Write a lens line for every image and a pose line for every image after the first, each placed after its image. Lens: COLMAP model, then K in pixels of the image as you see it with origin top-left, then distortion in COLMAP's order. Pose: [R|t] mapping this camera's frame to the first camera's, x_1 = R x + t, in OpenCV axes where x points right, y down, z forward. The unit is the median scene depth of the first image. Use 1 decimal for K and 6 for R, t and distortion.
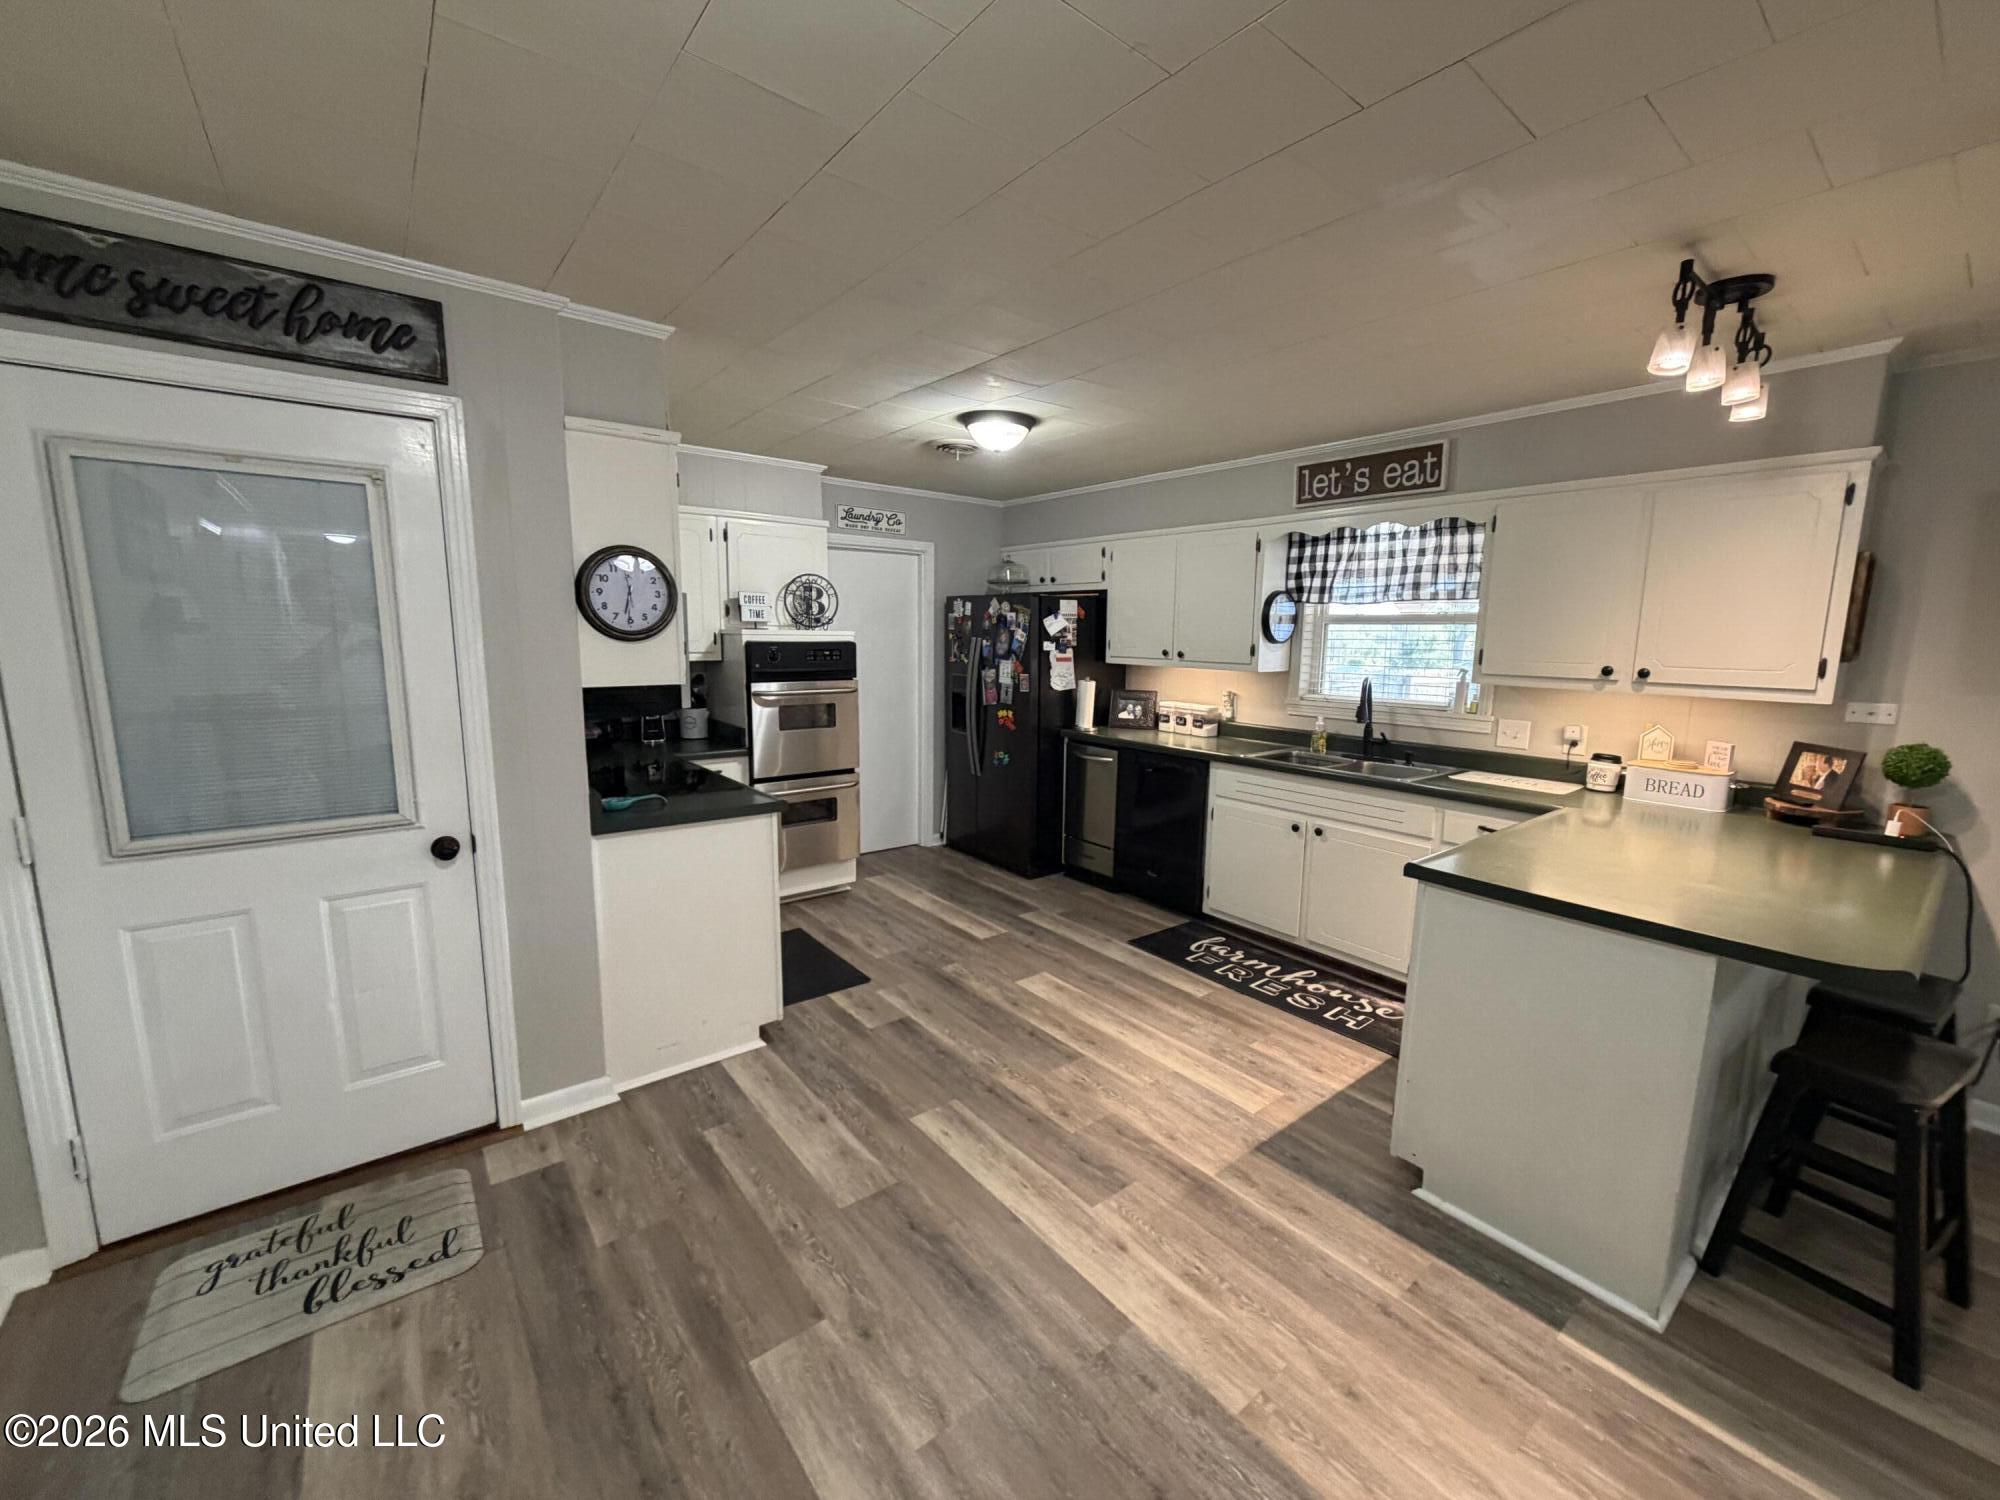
lens RADIAL K [[795.7, 0, 1006.1], [0, 795.7, 746.5], [0, 0, 1]] dist [-0.001168, 0.000480]
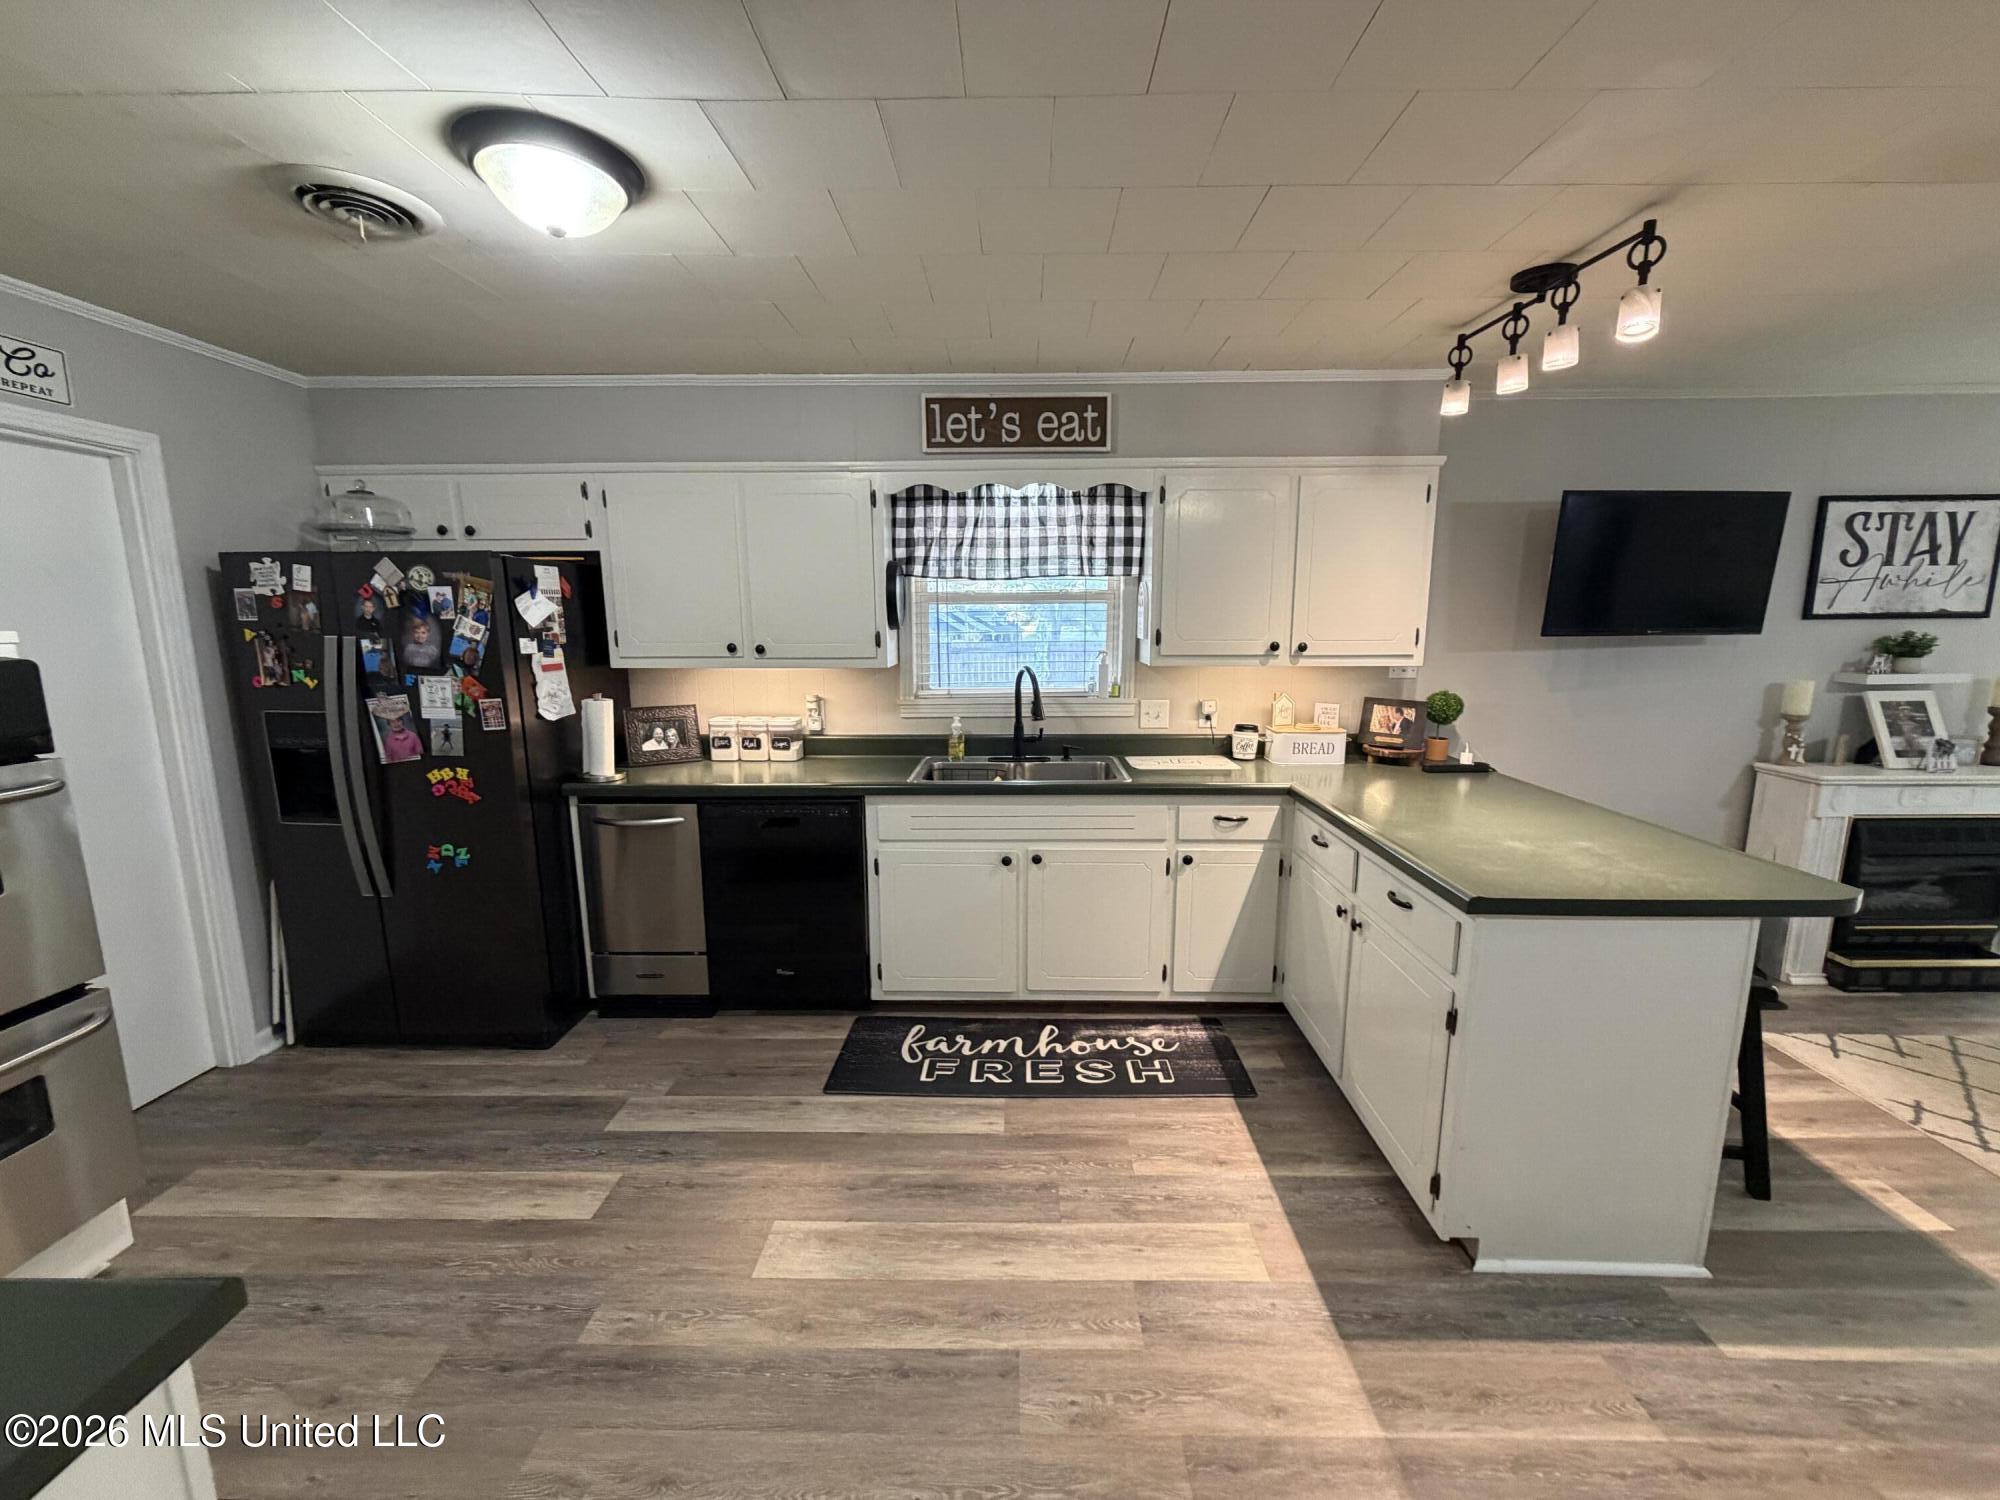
lens RADIAL K [[795.7, 0, 1006.1], [0, 795.7, 746.5], [0, 0, 1]] dist [-0.001168, 0.000480]
pose [[0.635193, -0.143000, 0.759000, -0.208955], [0.125027, 0.988787, 0.081661, -0.070875], [-0.762167, 0.043025, 0.645950, 0.449719]]
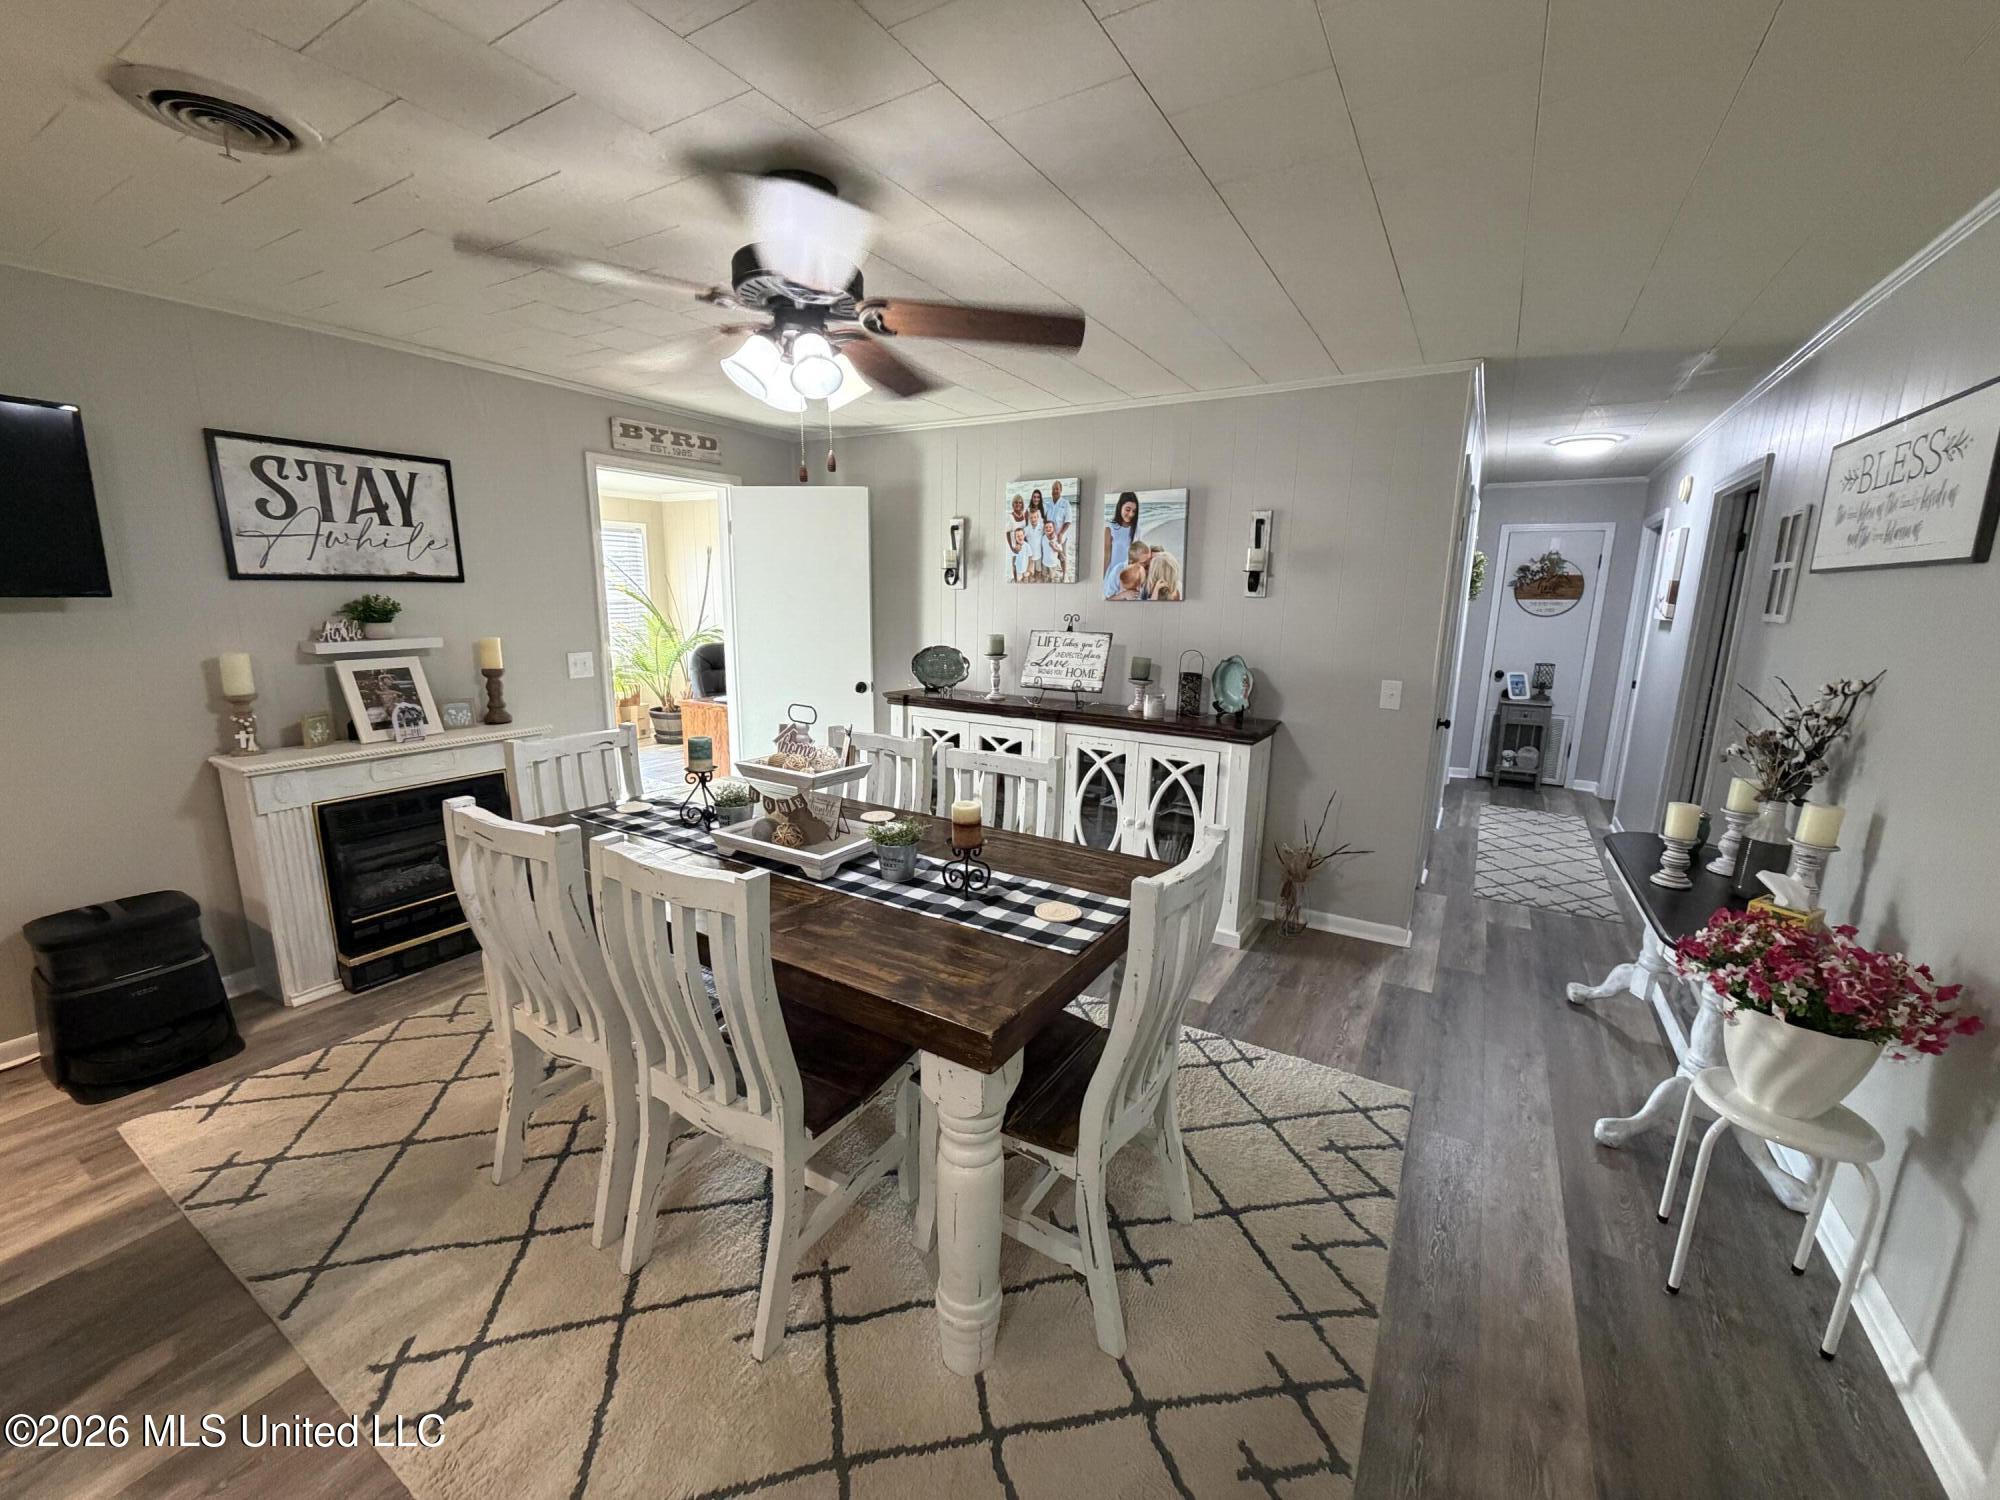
lens RADIAL K [[795.7, 0, 1006.1], [0, 795.7, 746.5], [0, 0, 1]] dist [-0.001168, 0.000480]
pose [[-0.351700, -0.200971, 0.914285, 0.077219], [0.113083, 0.960409, 0.254609, 0.011054], [-0.929257, 0.192936, -0.315050, -0.045114]]
